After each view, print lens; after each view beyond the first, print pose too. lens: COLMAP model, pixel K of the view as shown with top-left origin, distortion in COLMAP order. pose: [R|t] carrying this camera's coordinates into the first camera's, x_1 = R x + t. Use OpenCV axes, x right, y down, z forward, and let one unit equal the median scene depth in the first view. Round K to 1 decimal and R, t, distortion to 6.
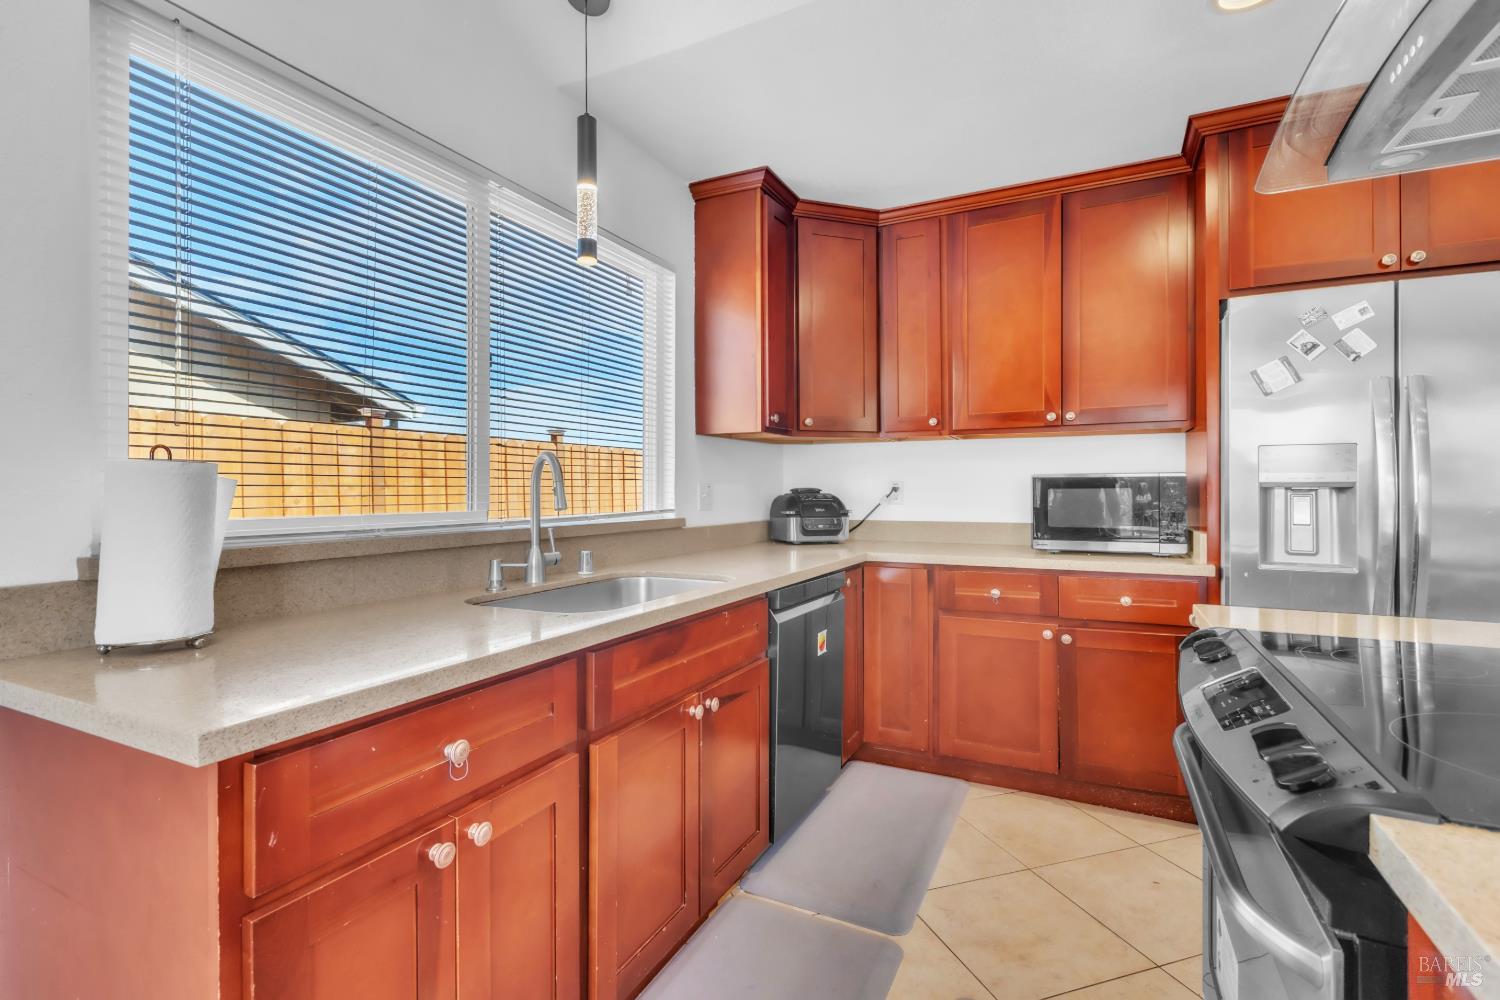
lens RADIAL K [[683.6, 0, 747.0], [0, 683.6, 490.7], [0, 0, 1]] dist [0.001578, 0.000235]
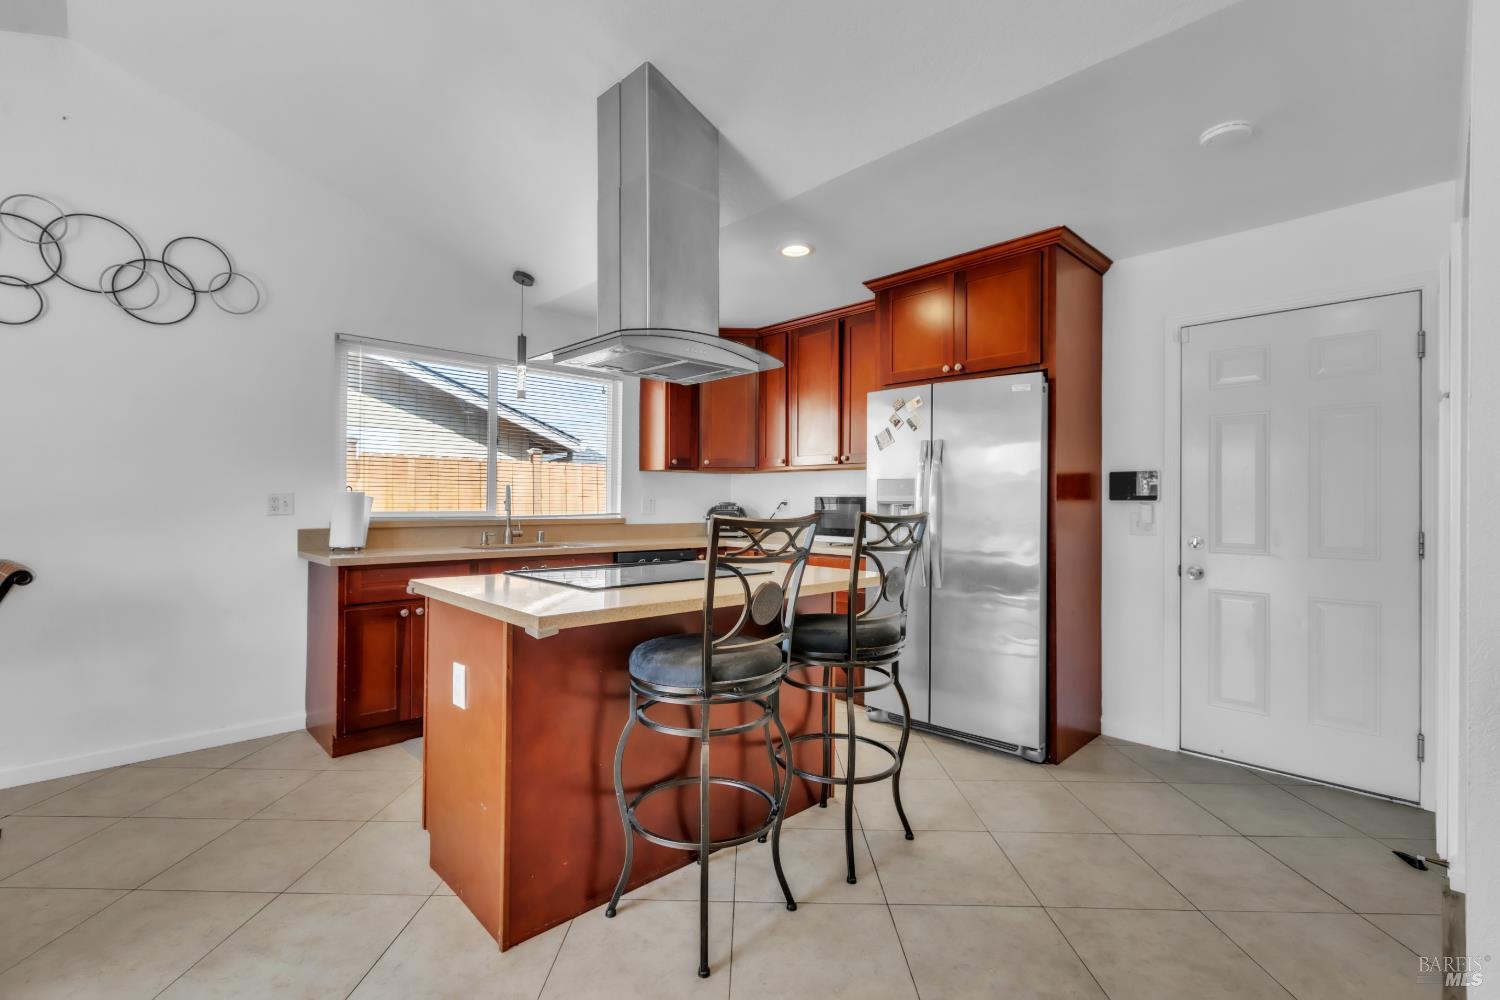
lens RADIAL K [[669.8, 0, 743.9], [0, 669.8, 500.1], [0, 0, 1]] dist [0.001600, 0.000077]
pose [[0.941453, 0.007891, -0.337053, 0.937568], [-0.009440, 0.999951, -0.002957, -0.006403], [0.337013, 0.005966, 0.941481, -0.641214]]
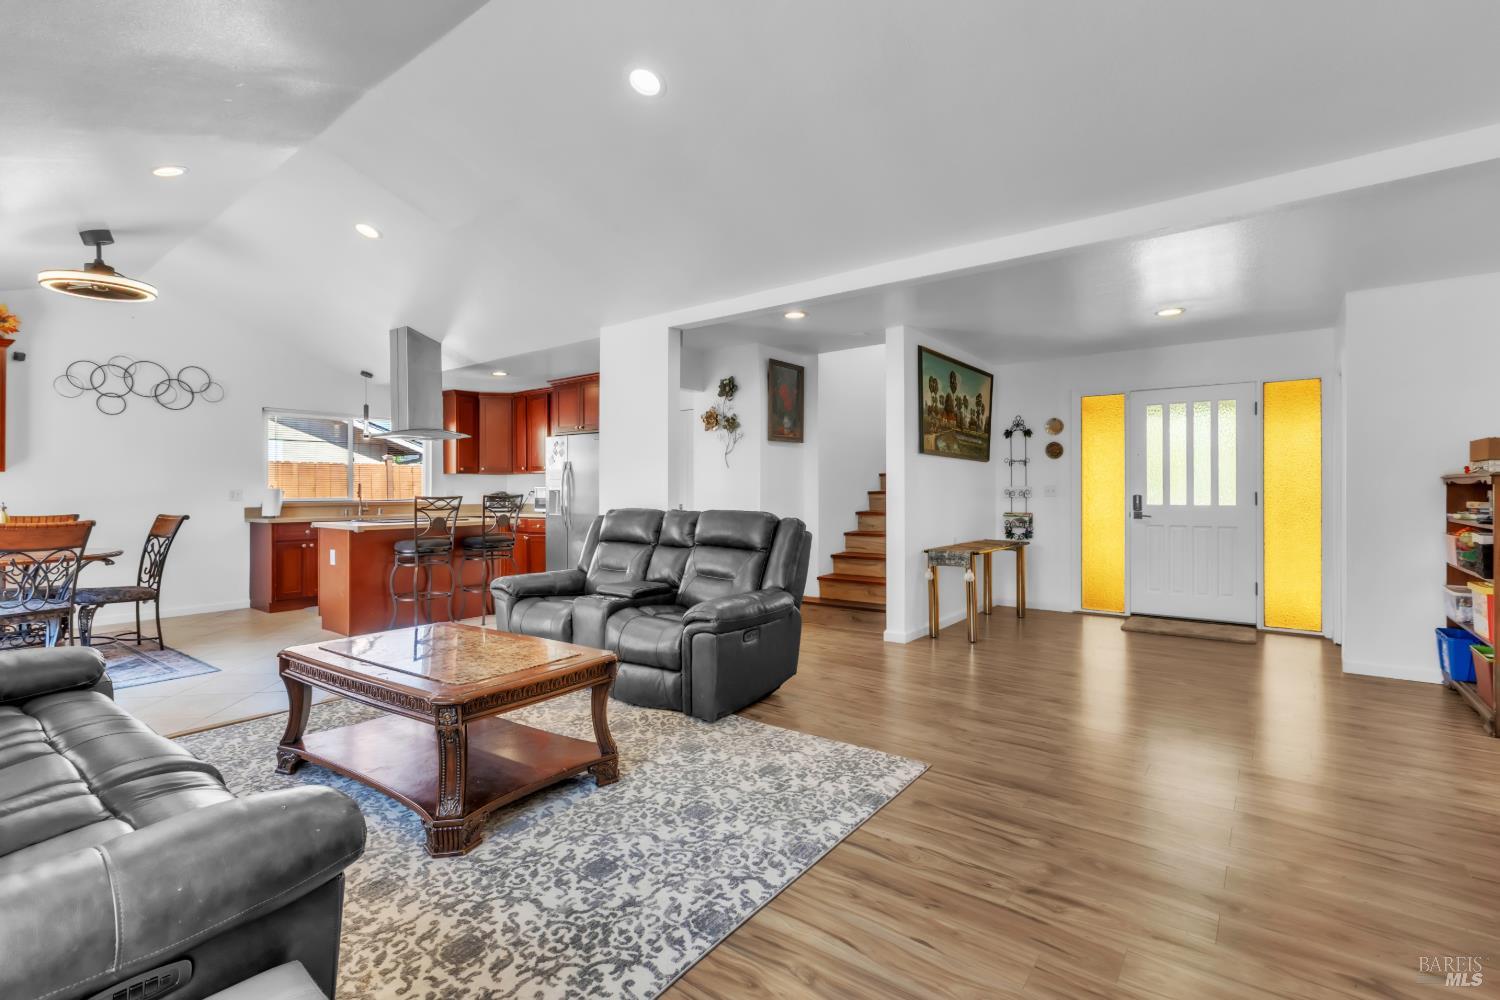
lens RADIAL K [[683.6, 0, 747.0], [0, 683.6, 490.7], [0, 0, 1]] dist [0.001578, 0.000235]
pose [[0.980598, -0.002180, -0.196015, 2.285962], [0.001917, 0.999997, -0.001532, -0.001972], [0.196018, 0.001126, 0.980600, -2.113939]]
